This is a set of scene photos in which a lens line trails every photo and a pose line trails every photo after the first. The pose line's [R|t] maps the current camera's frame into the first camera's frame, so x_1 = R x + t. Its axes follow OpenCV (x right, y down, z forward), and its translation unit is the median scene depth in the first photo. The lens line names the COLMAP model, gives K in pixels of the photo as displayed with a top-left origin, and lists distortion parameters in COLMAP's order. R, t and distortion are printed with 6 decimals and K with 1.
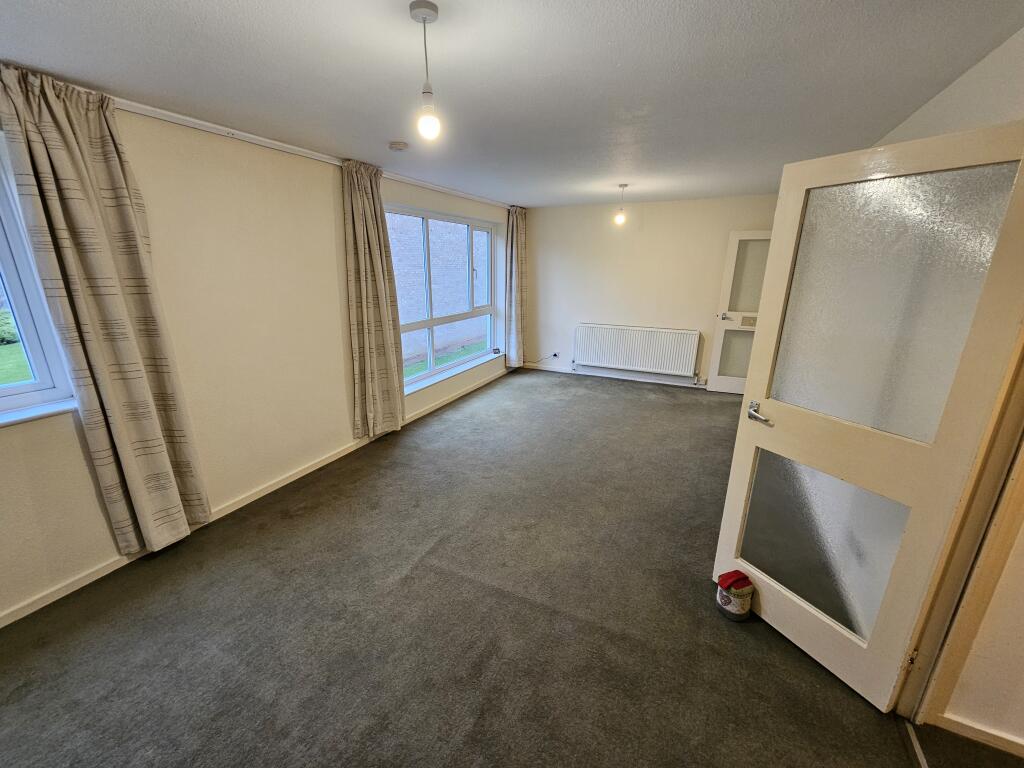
lens RADIAL K [[417.9, 0, 497.1], [0, 417.9, 386.9], [0, 0, 1]] dist [0.003305, 0.000670]
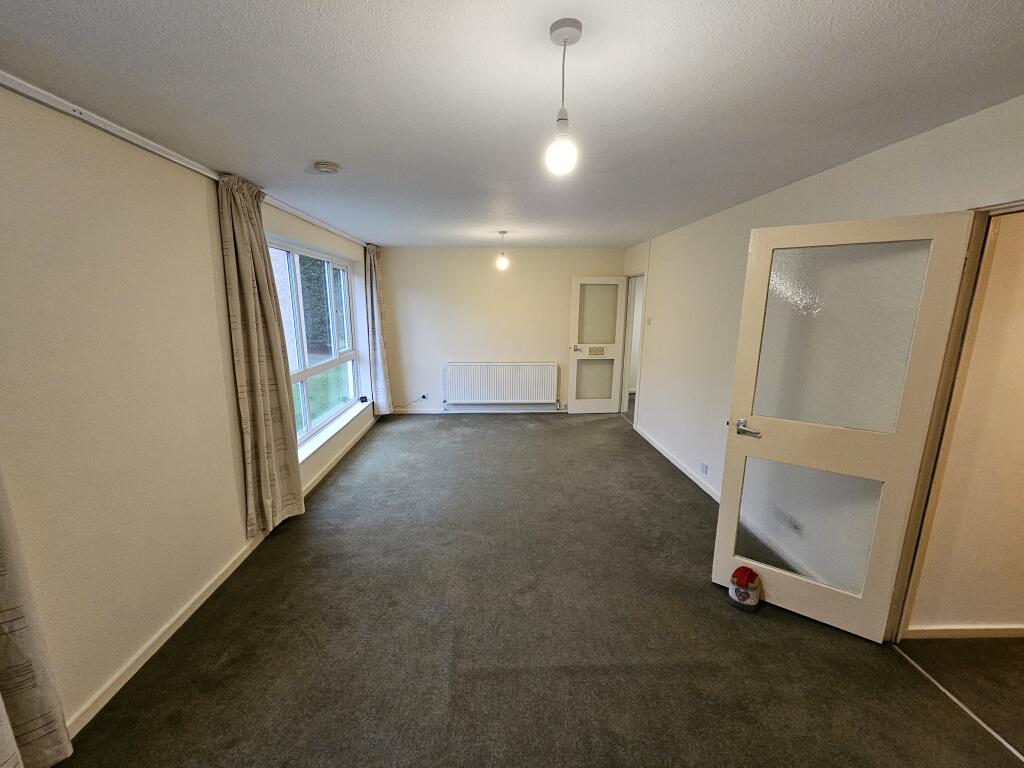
lens RADIAL K [[417.9, 0, 497.1], [0, 417.9, 386.9], [0, 0, 1]] dist [0.003305, 0.000670]
pose [[0.883259, -0.095746, 0.459006, -0.213820], [0.135607, 0.989257, -0.054595, -0.033117], [-0.448848, 0.110466, 0.886754, 0.097670]]
